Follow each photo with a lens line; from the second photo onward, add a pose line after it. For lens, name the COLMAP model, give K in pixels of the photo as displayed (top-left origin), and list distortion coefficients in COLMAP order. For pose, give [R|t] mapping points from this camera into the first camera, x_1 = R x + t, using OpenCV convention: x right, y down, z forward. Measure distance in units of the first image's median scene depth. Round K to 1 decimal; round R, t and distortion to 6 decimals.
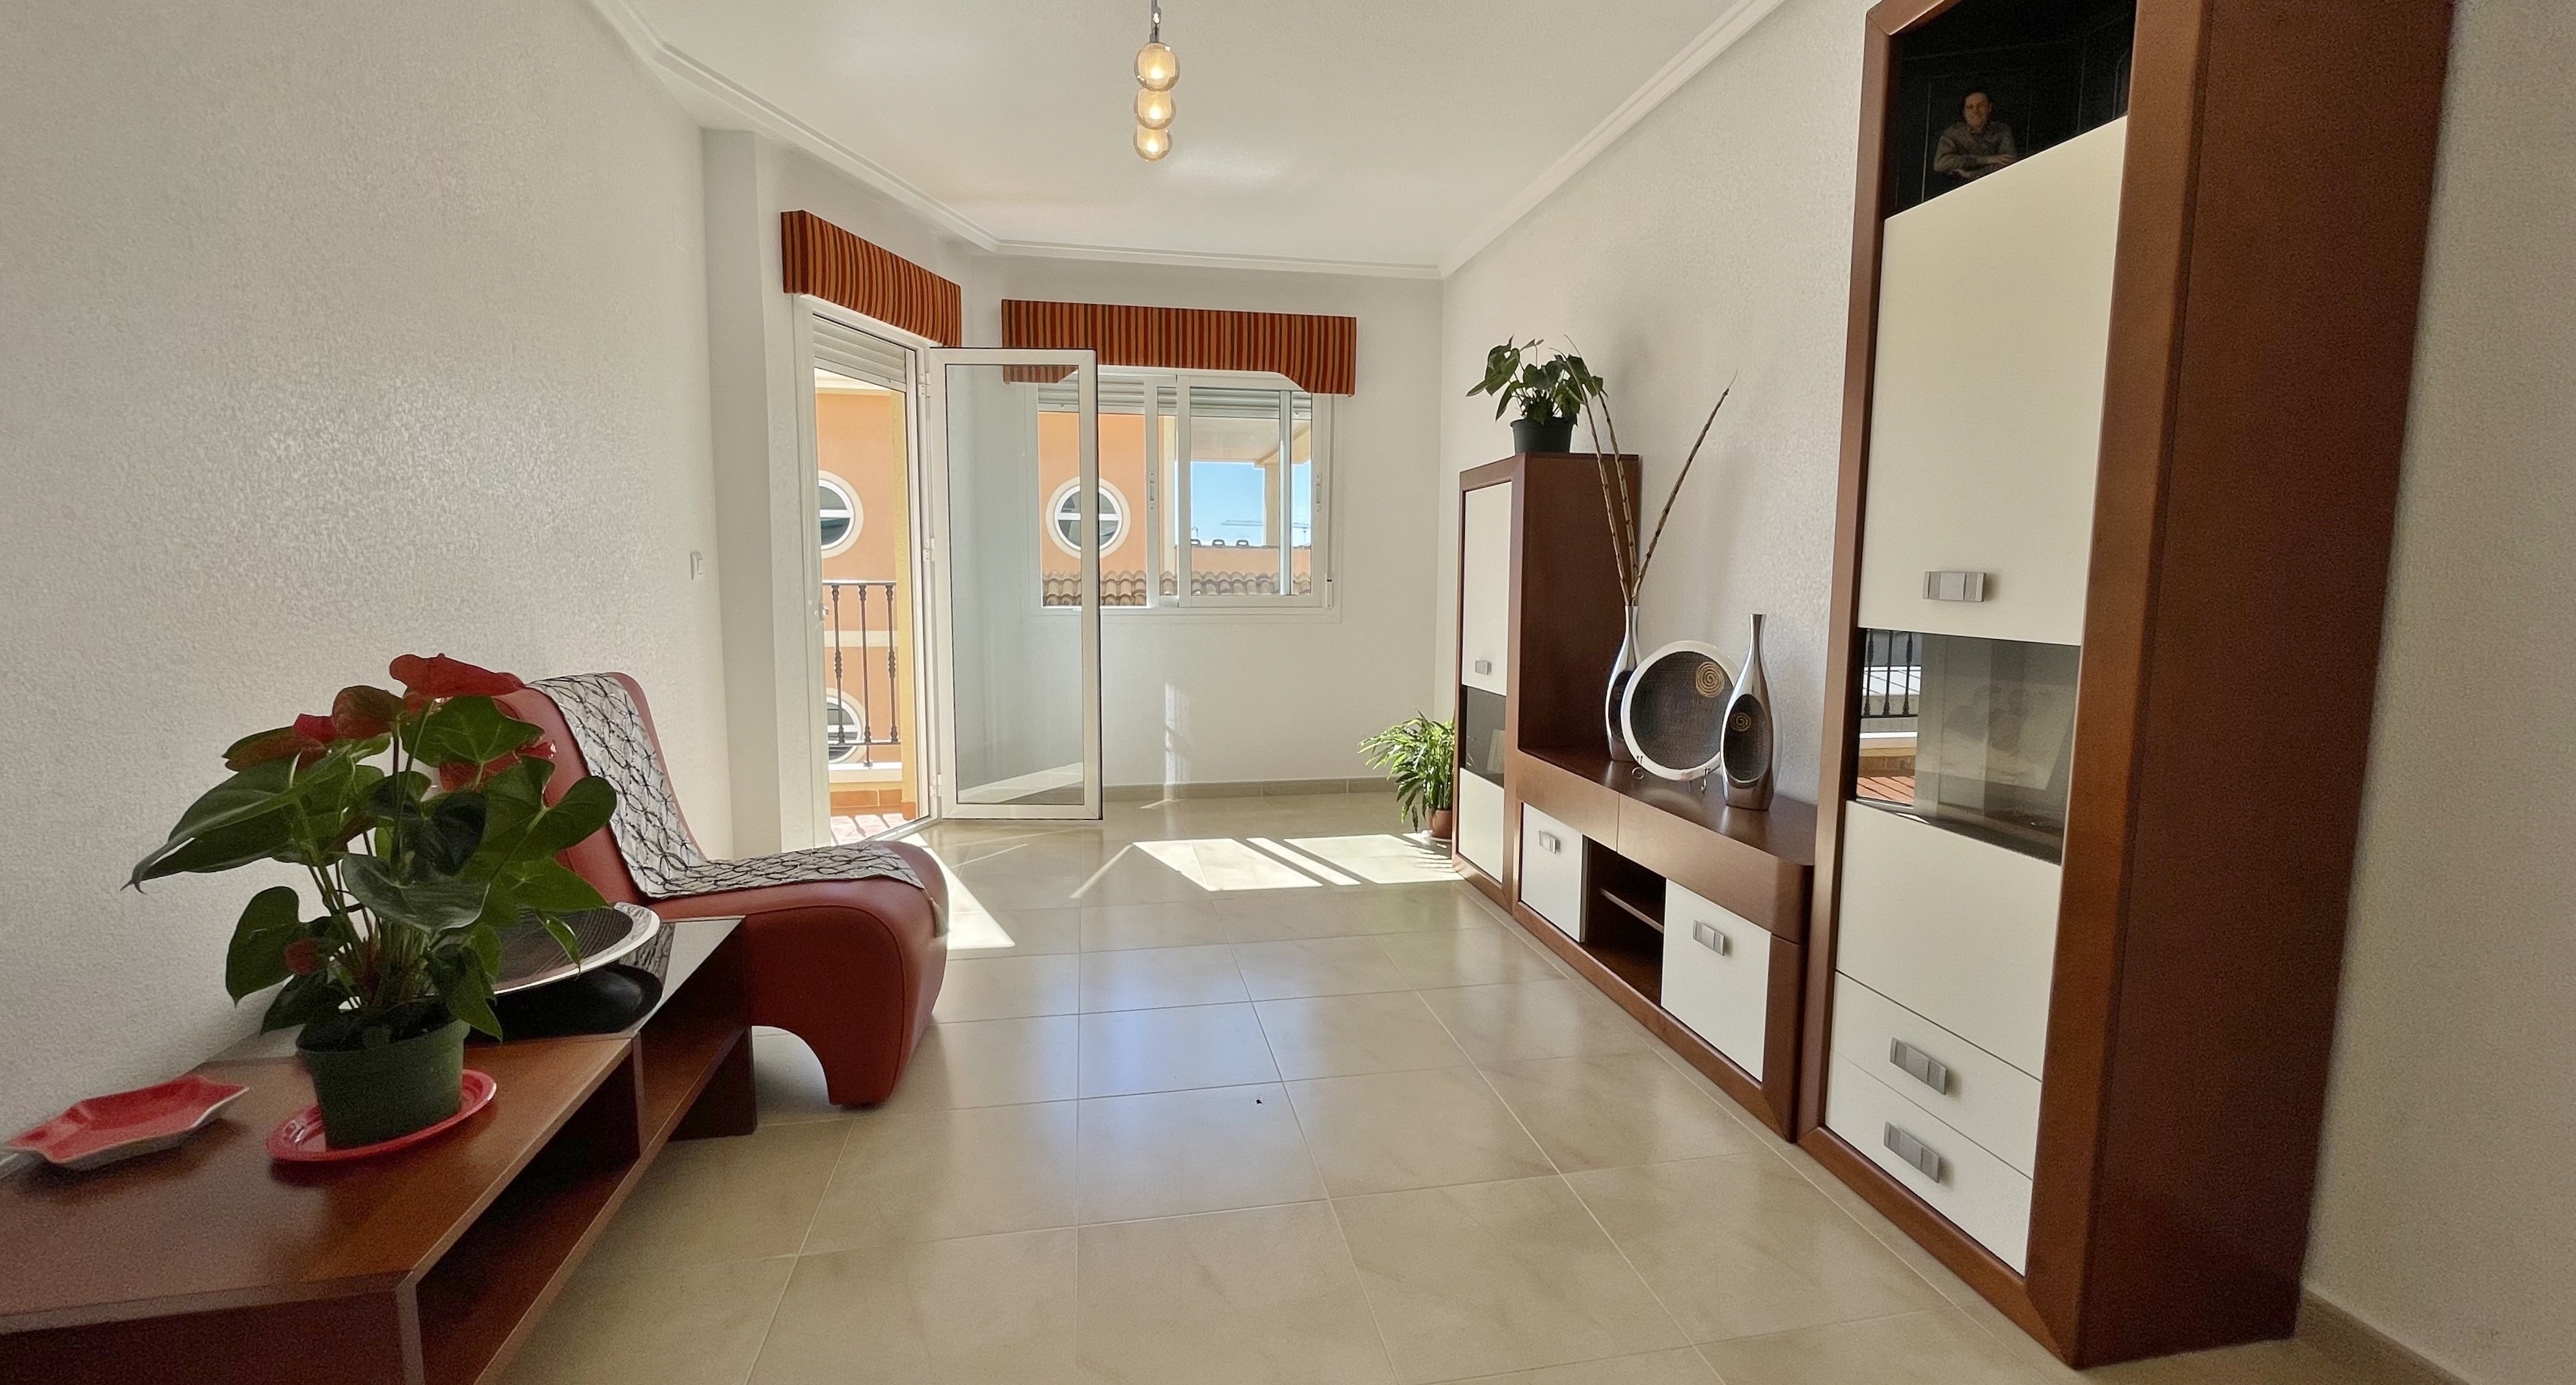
lens RADIAL K [[1049.0, 0, 1288.0], [0, 1049.0, 692.5], [0, 0, 1]] dist [0.001665, 0.000087]
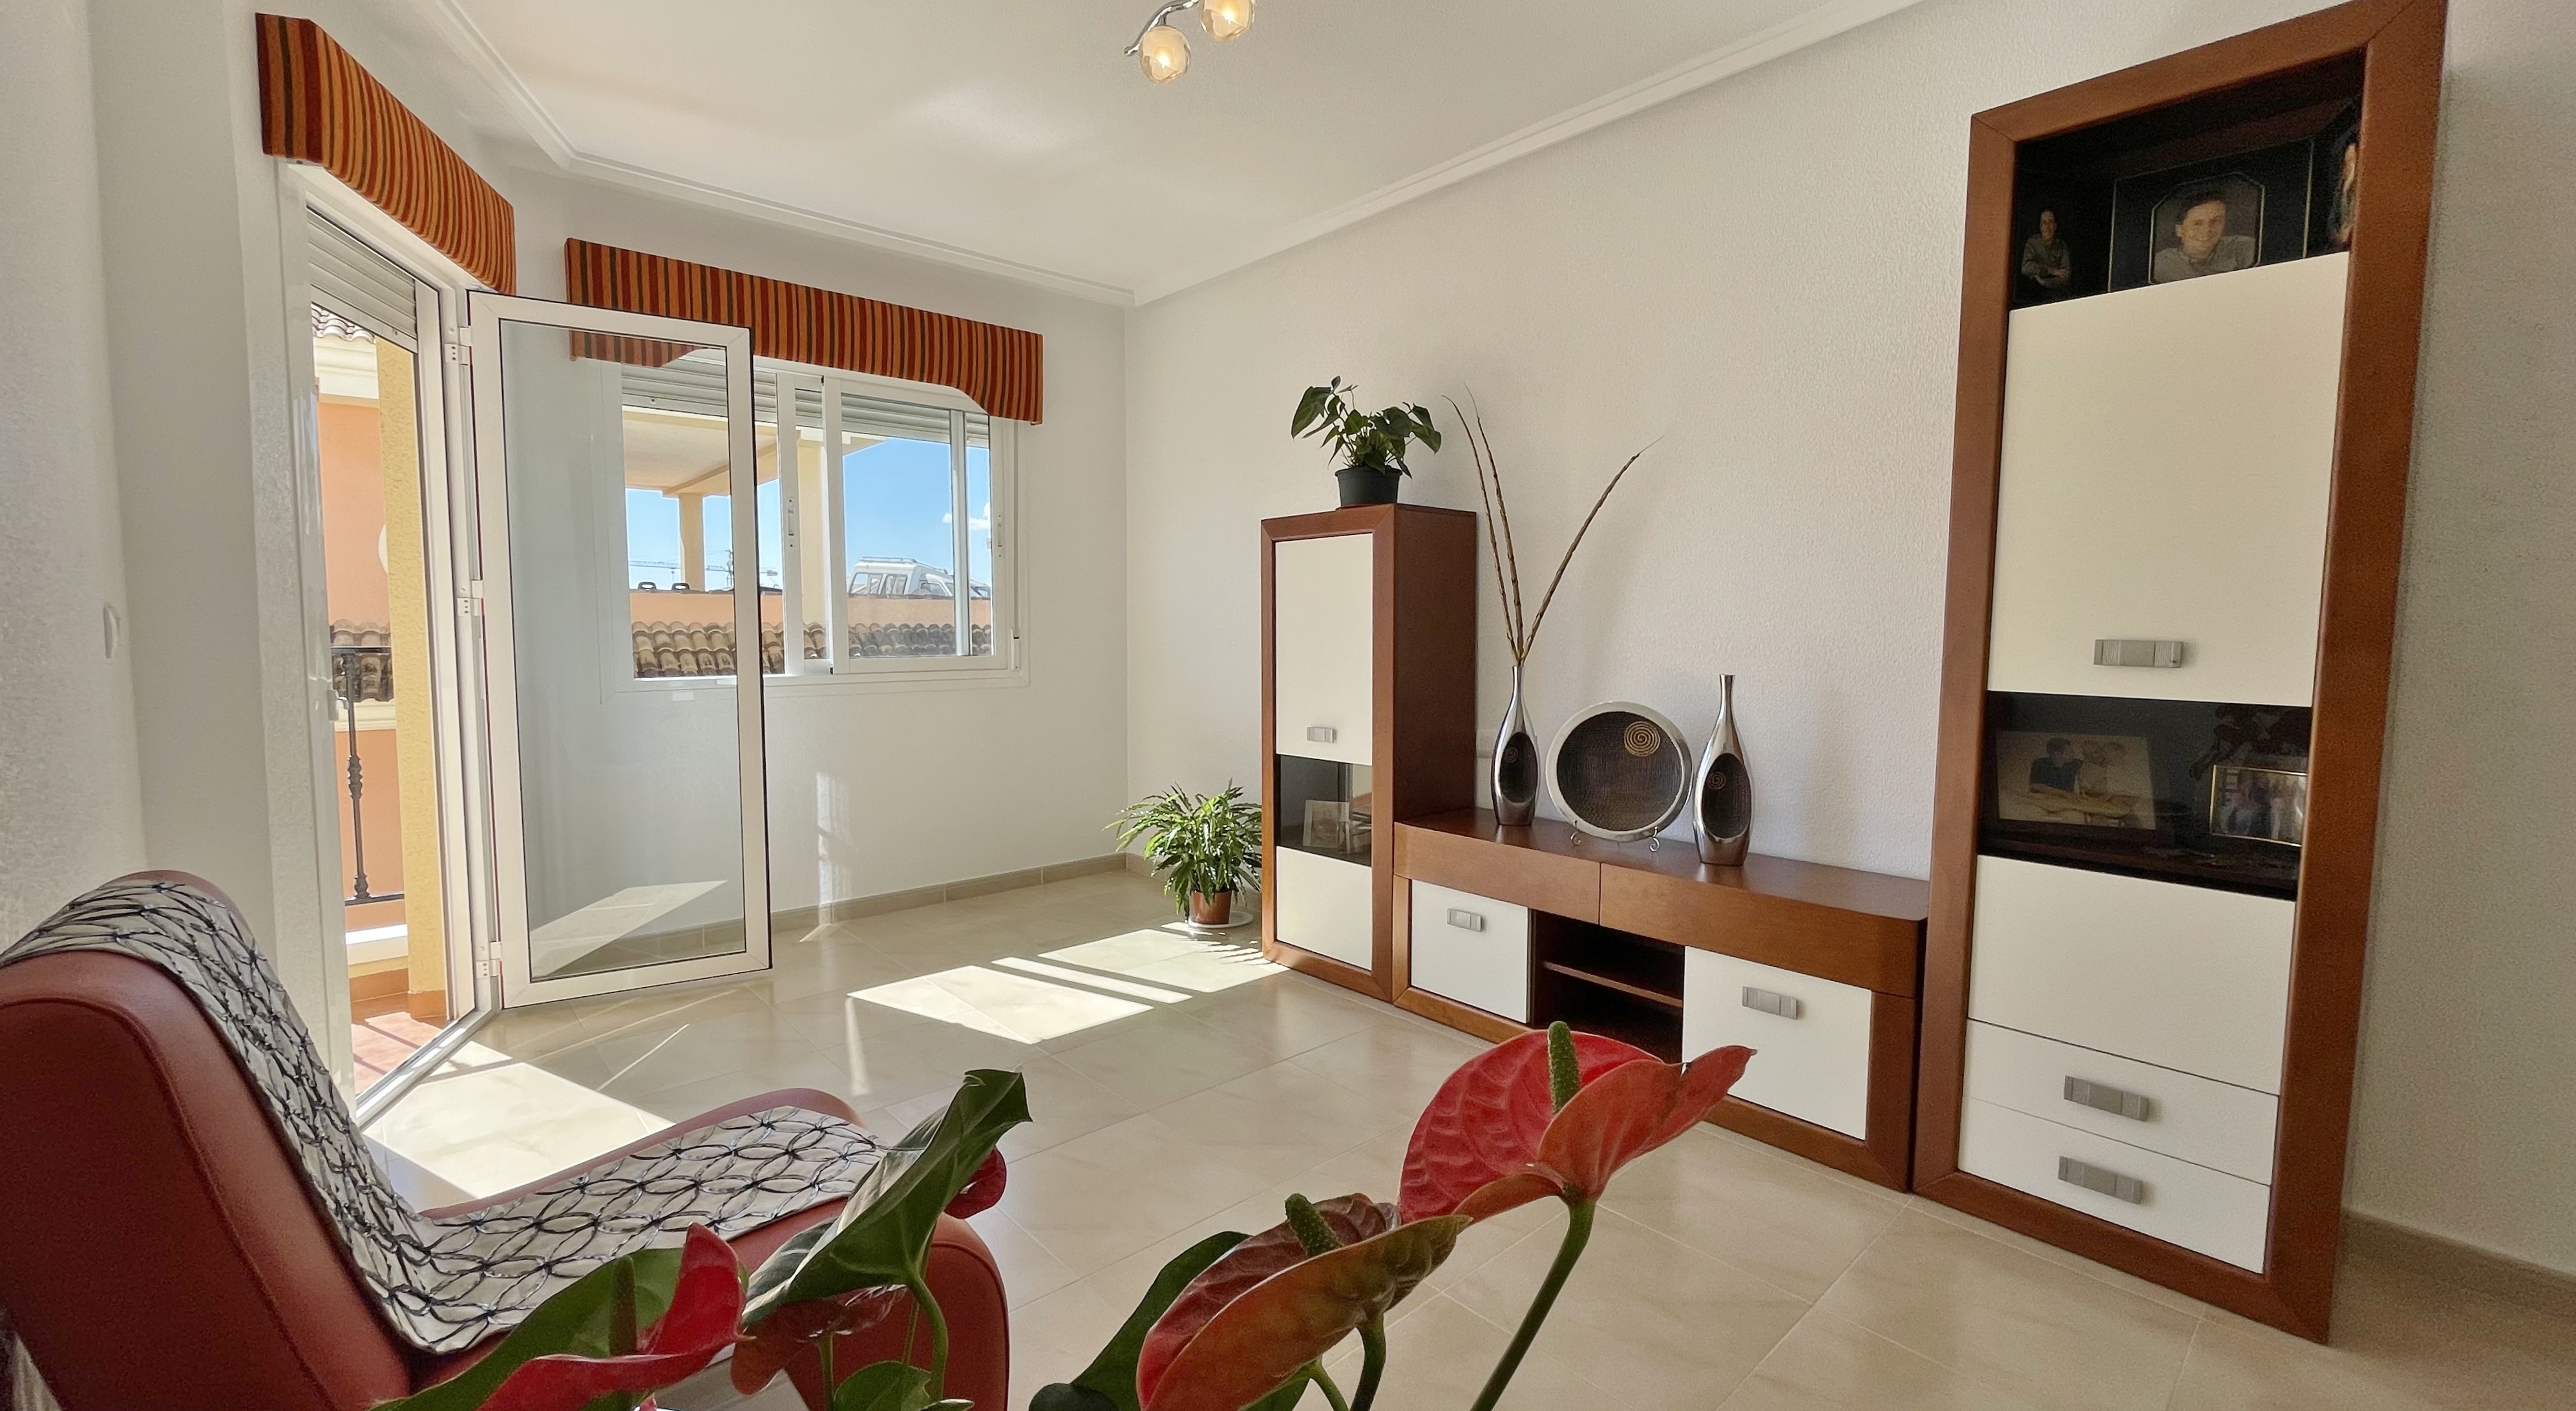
lens RADIAL K [[1042.0, 0, 1288.0], [0, 1042.0, 705.5], [0, 0, 1]] dist [-0.002609, -0.000349]
pose [[0.854537, -0.043768, 0.517543, -0.278742], [0.059841, 0.998104, -0.014397, -0.034554], [-0.515931, 0.043273, 0.855536, 0.218290]]
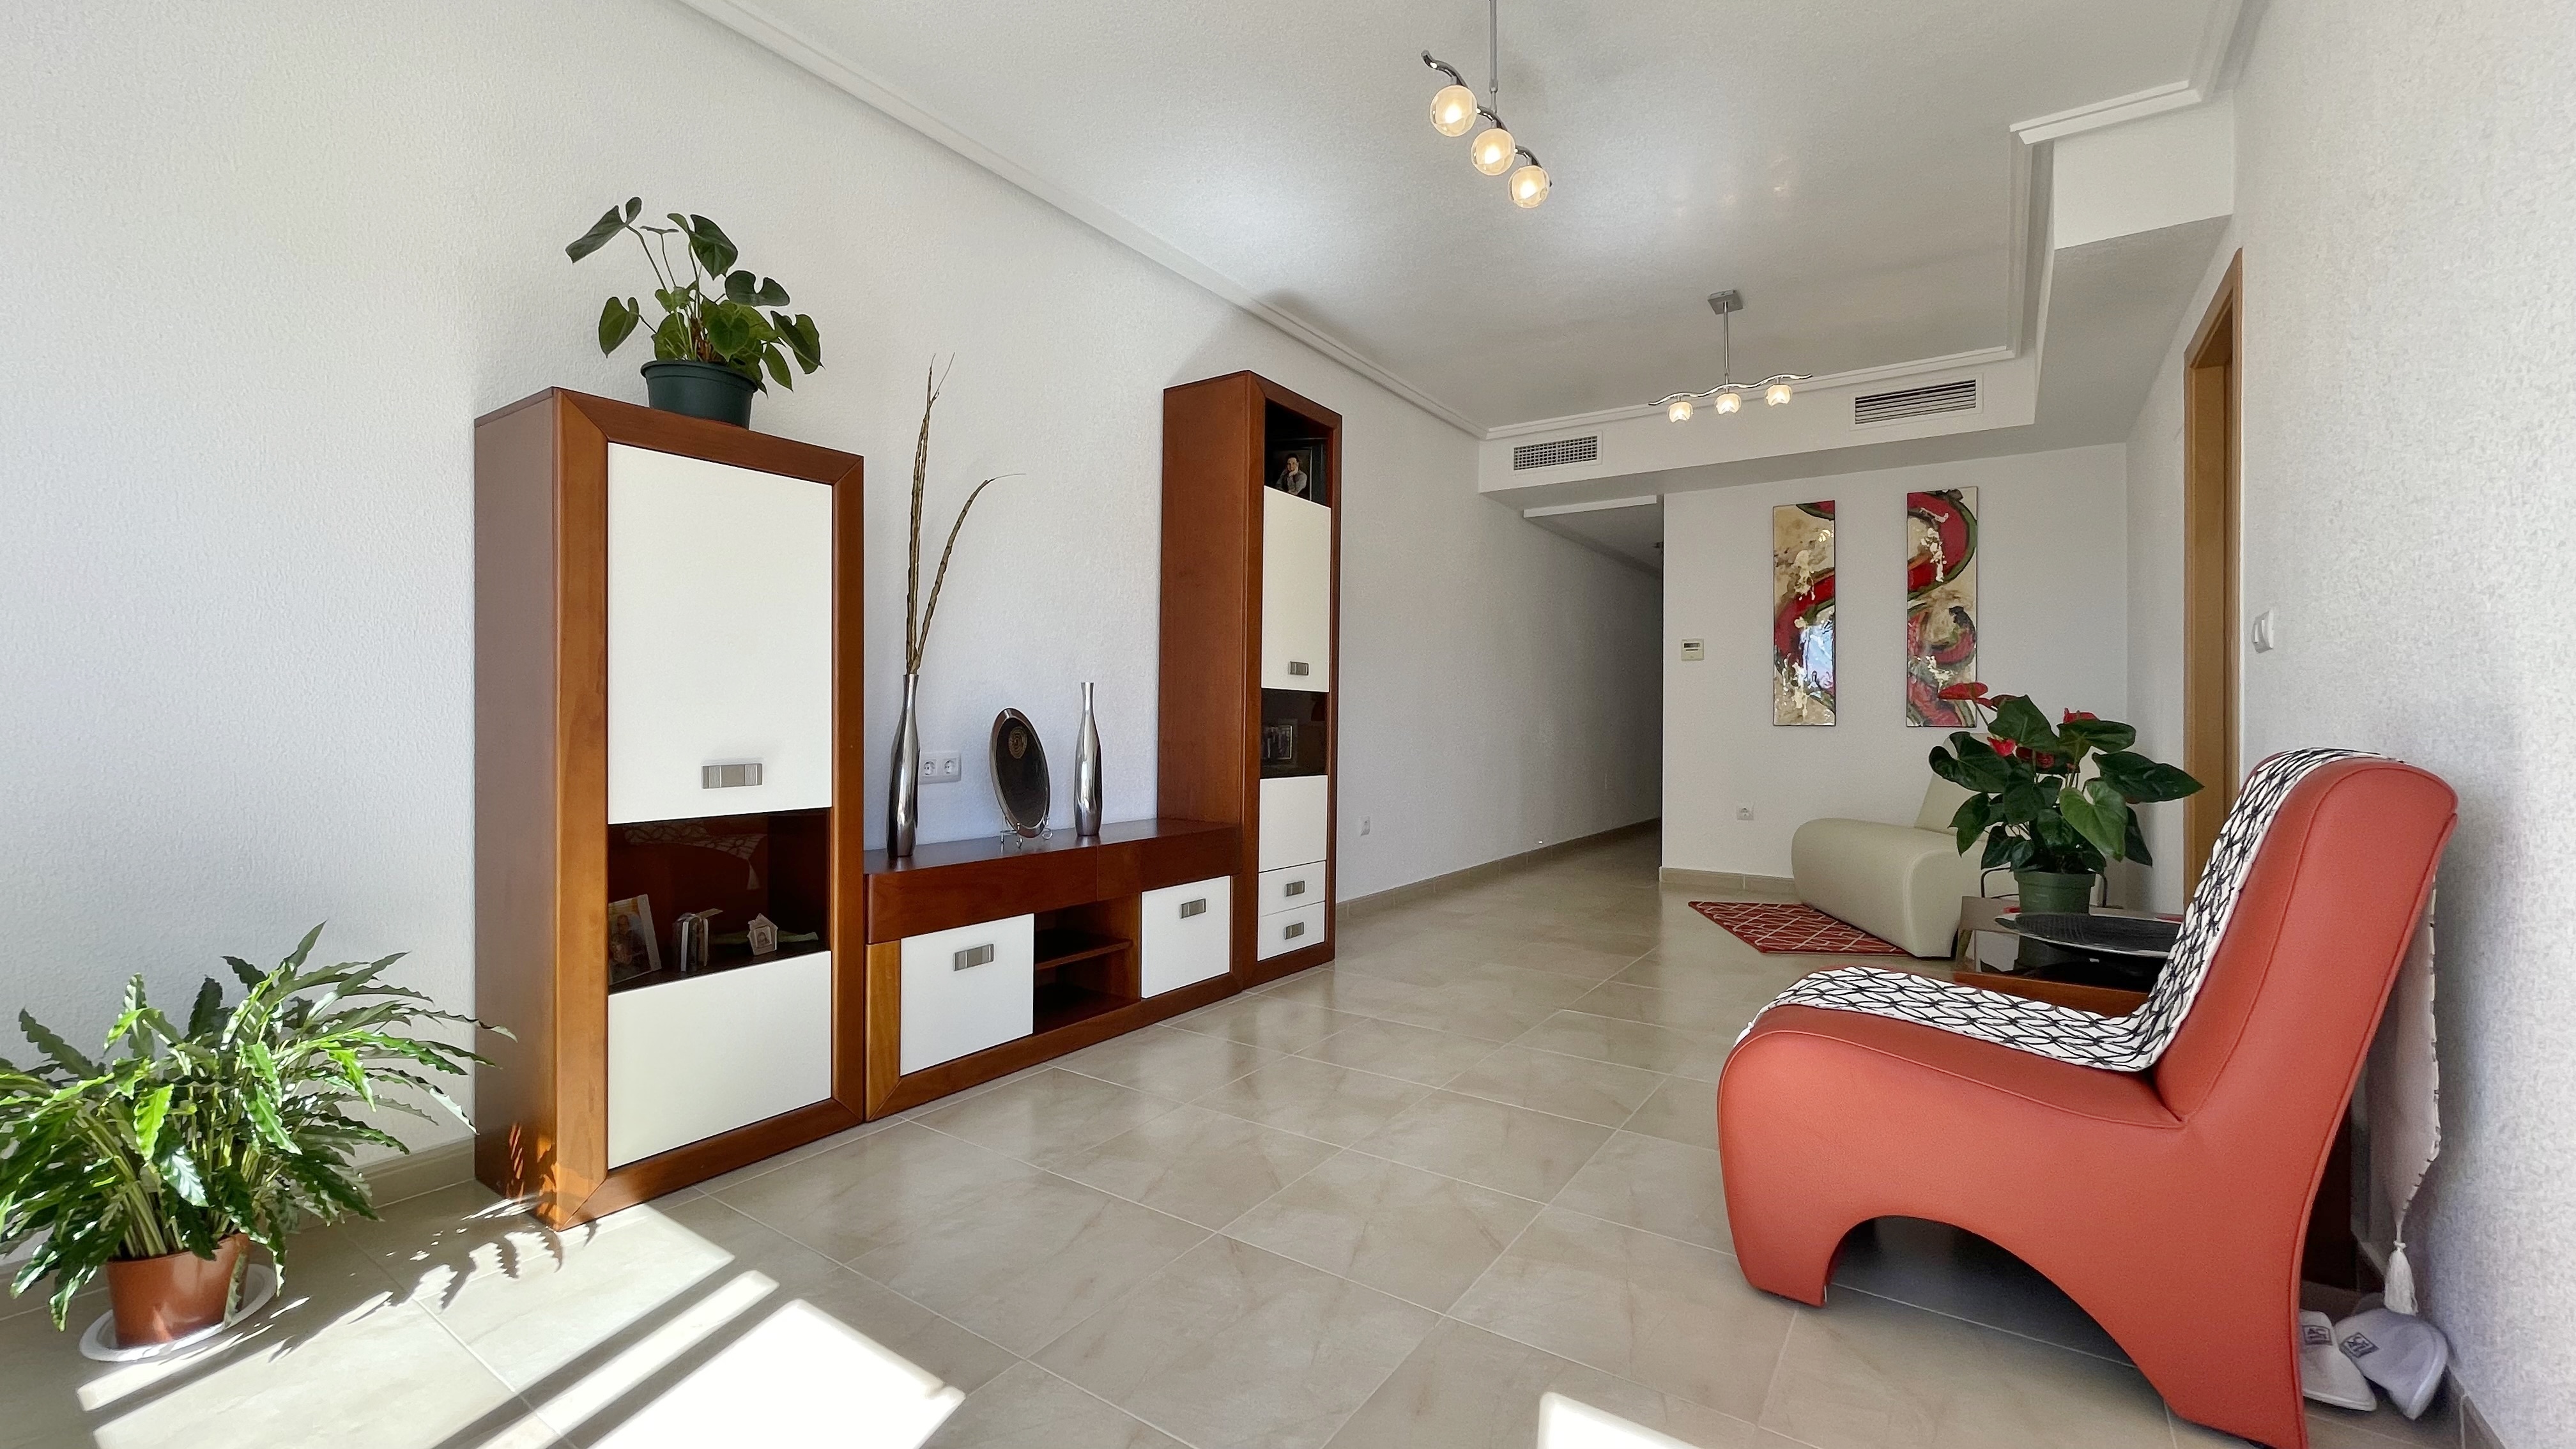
lens RADIAL K [[1049.1, 0, 1288.0], [0, 1049.1, 724.5], [0, 0, 1]] dist [-0.000328, -0.000102]
pose [[-0.708576, -0.014662, 0.705483, -0.393625], [0.065617, 0.994083, 0.086563, -0.073032], [-0.702577, 0.107628, -0.703421, 1.078746]]
